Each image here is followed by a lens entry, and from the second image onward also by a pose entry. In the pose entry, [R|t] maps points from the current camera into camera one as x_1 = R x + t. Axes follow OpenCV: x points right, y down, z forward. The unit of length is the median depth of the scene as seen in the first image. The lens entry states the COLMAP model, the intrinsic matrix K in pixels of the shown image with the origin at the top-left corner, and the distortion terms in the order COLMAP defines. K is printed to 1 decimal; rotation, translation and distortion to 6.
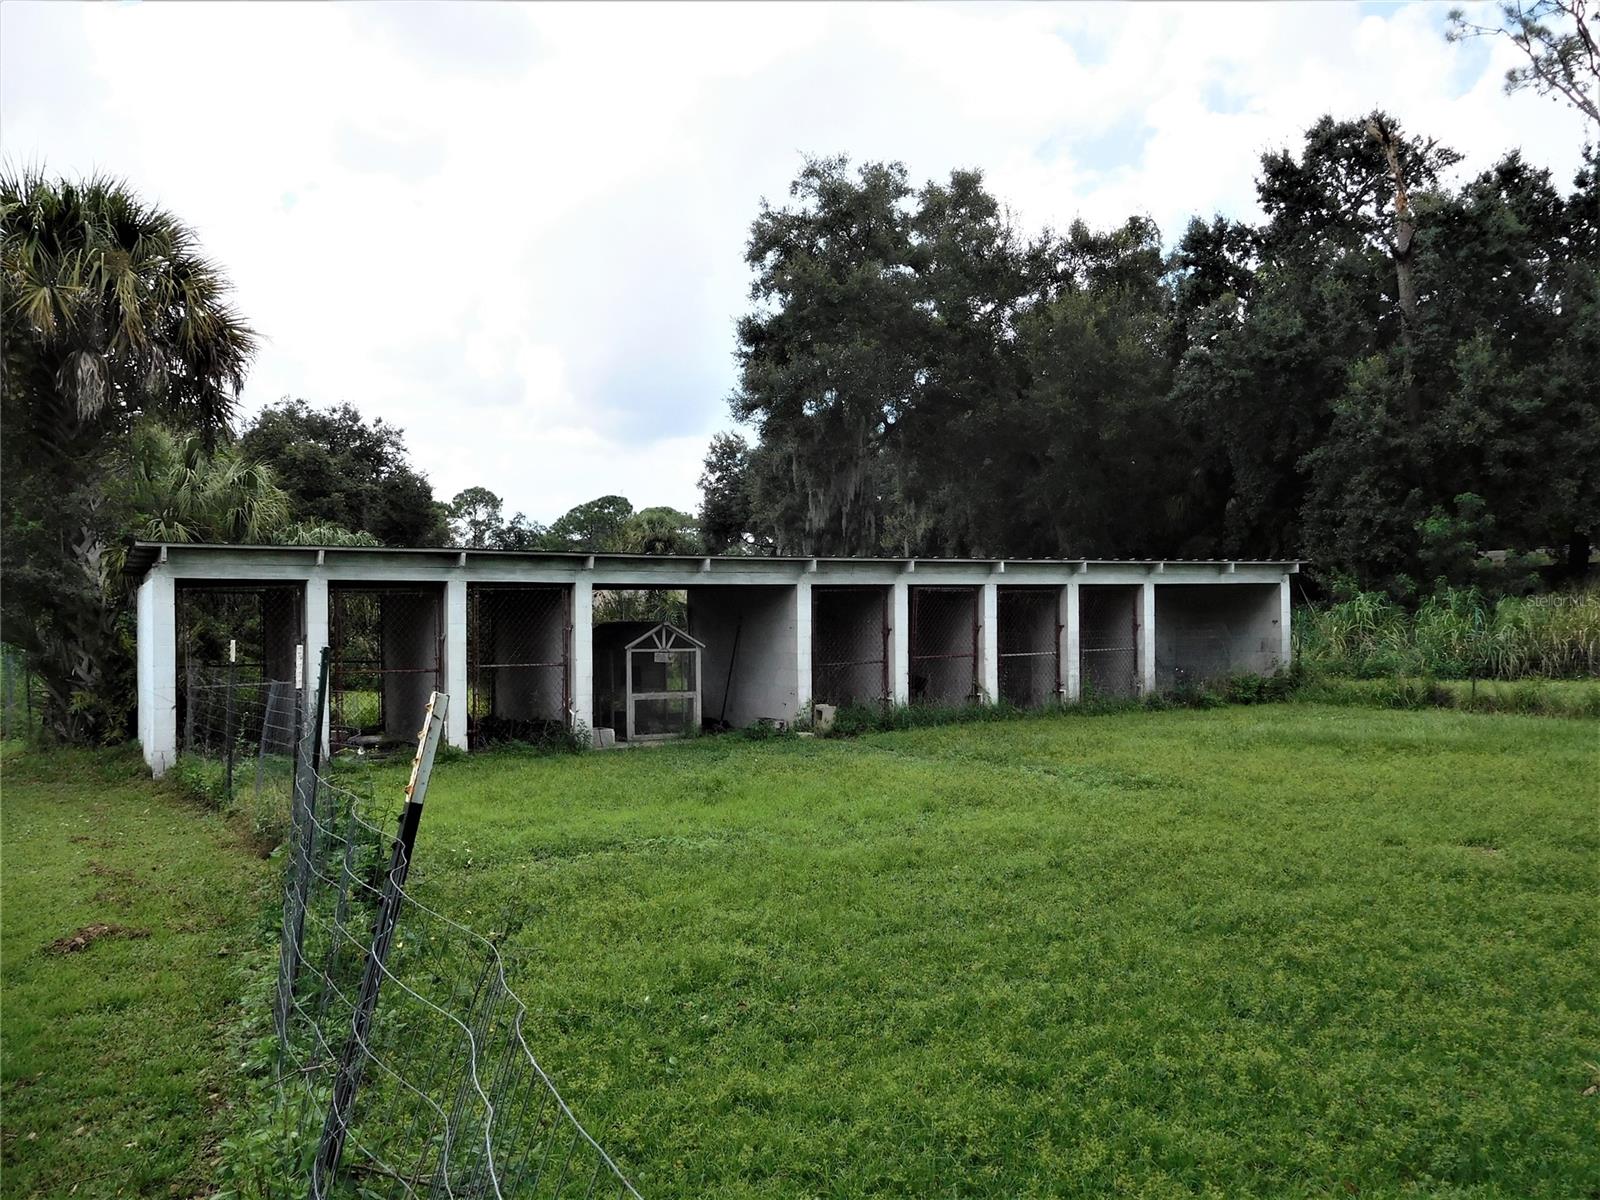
lens RADIAL K [[1427.7, 0, 800.0], [0, 1427.7, 600.0], [0, 0, 1]] dist [0.007928, -0.020721]
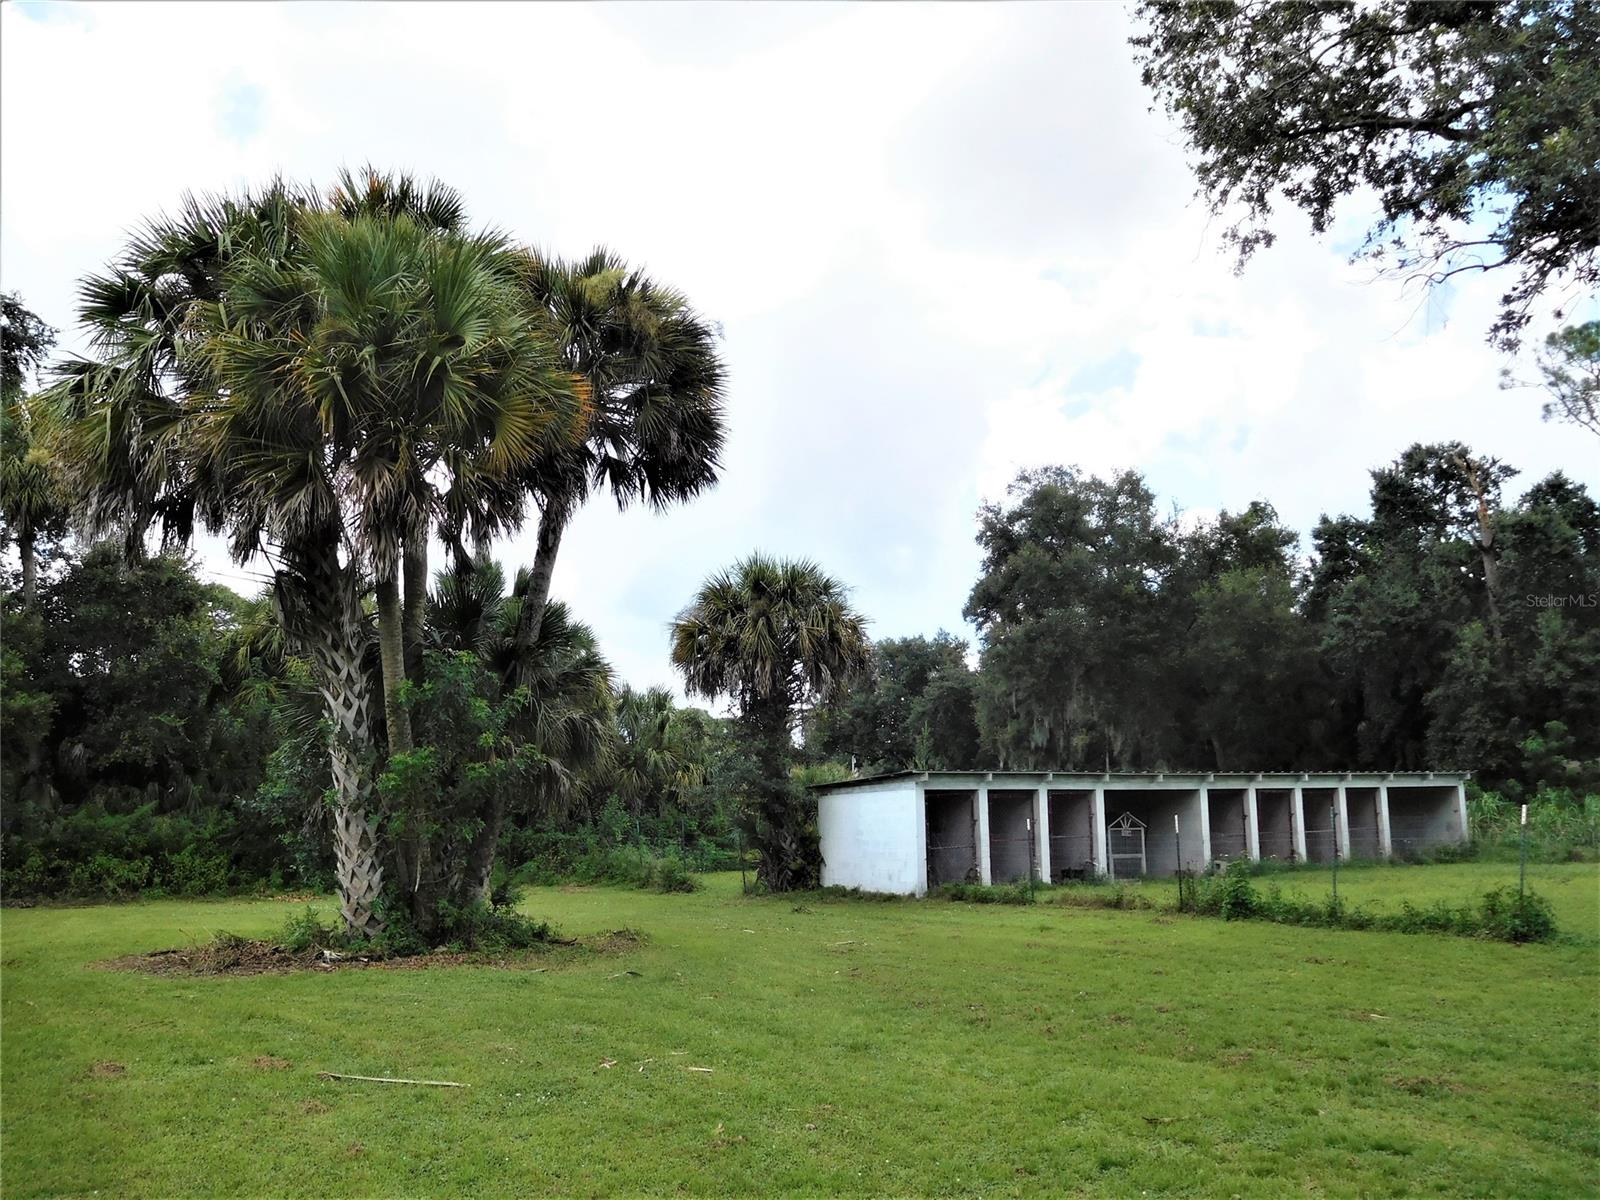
lens RADIAL K [[1427.7, 0, 800.0], [0, 1427.7, 600.0], [0, 0, 1]] dist [0.007928, -0.020721]
pose [[0.999962, -0.008370, -0.002413, -0.255712], [0.007934, 0.989460, -0.144588, 0.004782], [0.003598, 0.144563, 0.989489, -0.390221]]
